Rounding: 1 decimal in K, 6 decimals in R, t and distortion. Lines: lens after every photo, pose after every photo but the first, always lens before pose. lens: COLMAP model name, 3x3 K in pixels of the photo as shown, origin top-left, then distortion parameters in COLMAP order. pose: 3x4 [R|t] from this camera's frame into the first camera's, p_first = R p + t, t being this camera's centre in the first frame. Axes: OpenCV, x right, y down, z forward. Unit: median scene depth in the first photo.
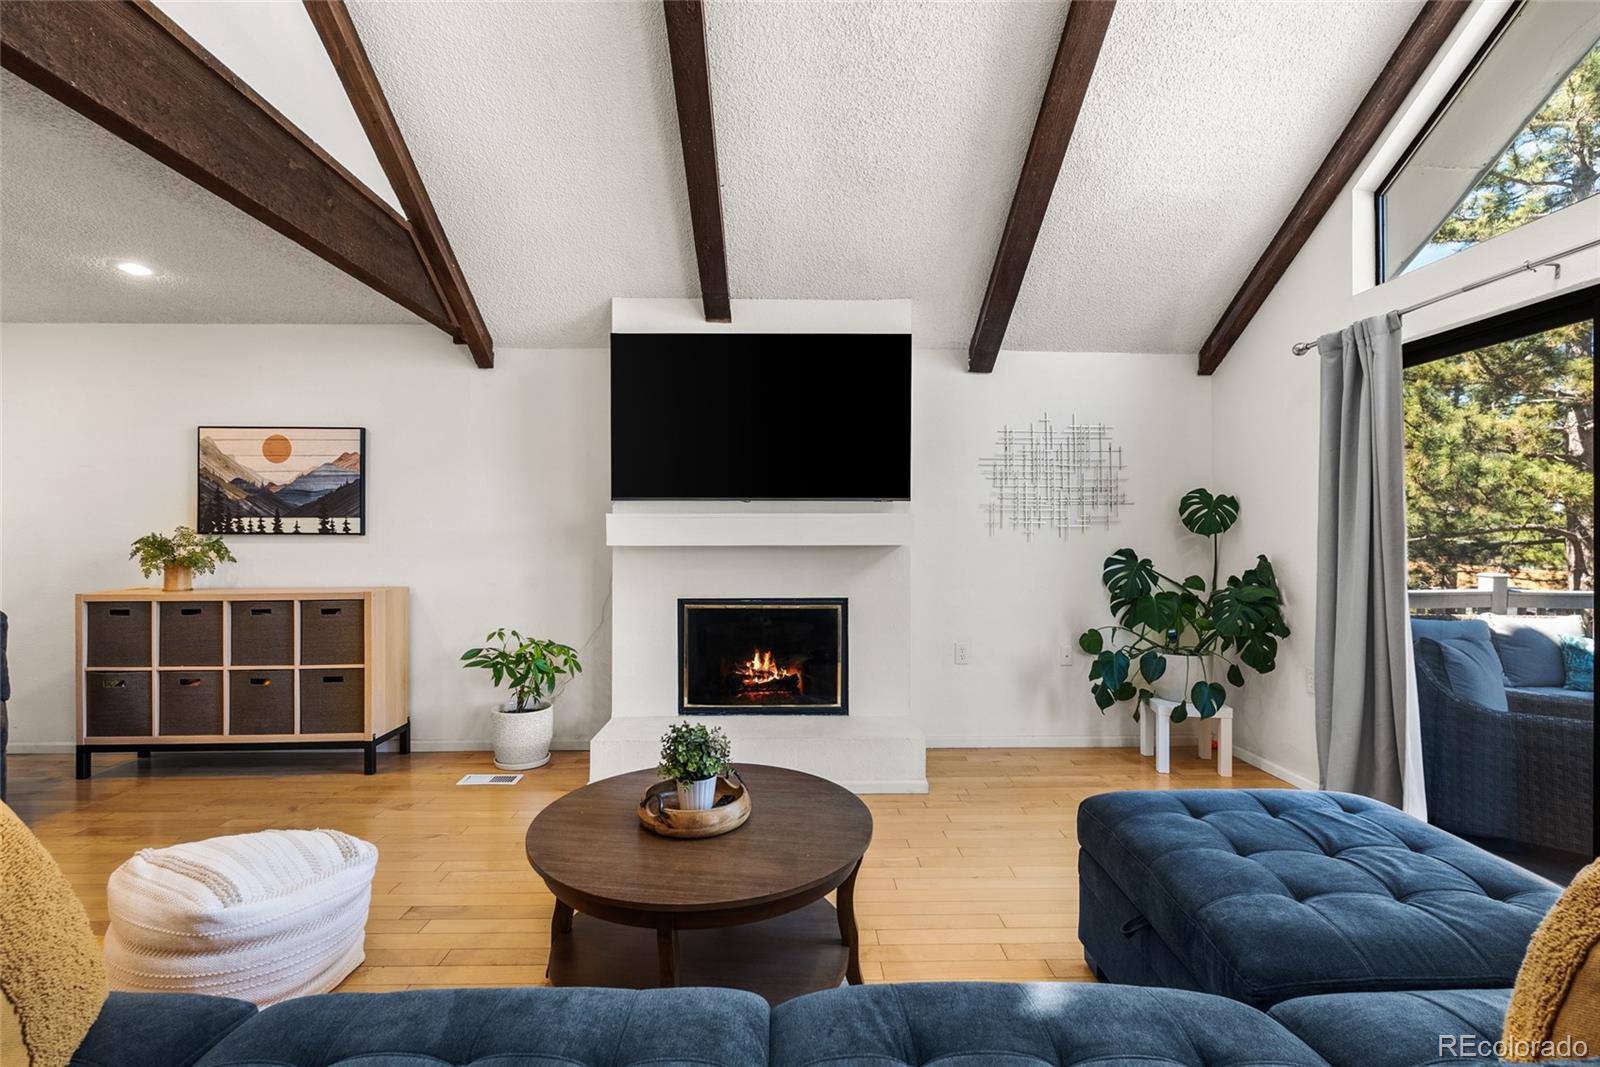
lens RADIAL K [[716.9, 0, 799.4], [0, 716.9, 536.7], [0, 0, 1]] dist [-0.003685, -0.000240]
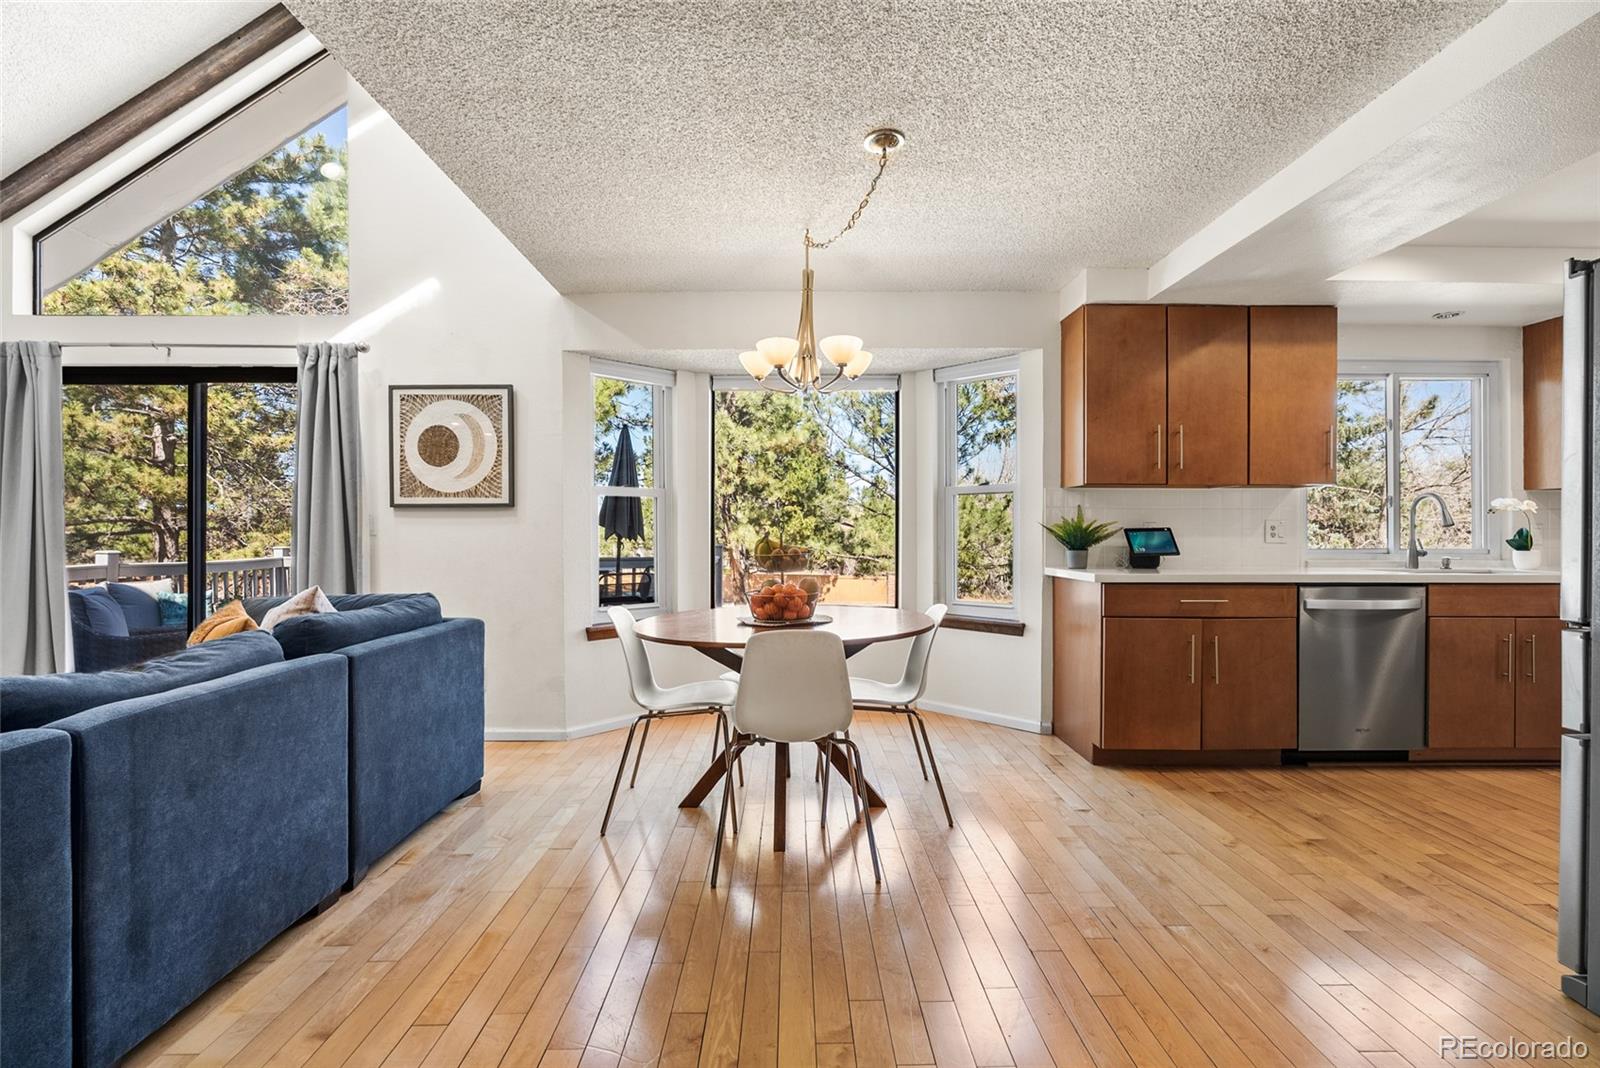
lens RADIAL K [[724.0, 0, 803.0], [0, 724.0, 531.8], [0, 0, 1]] dist [-0.006123, 0.000092]
pose [[0.008328, 0.002432, 0.999962, -0.344505], [0.000598, 0.999997, -0.002437, 0.028842], [-0.999965, 0.000618, 0.008326, -0.279572]]
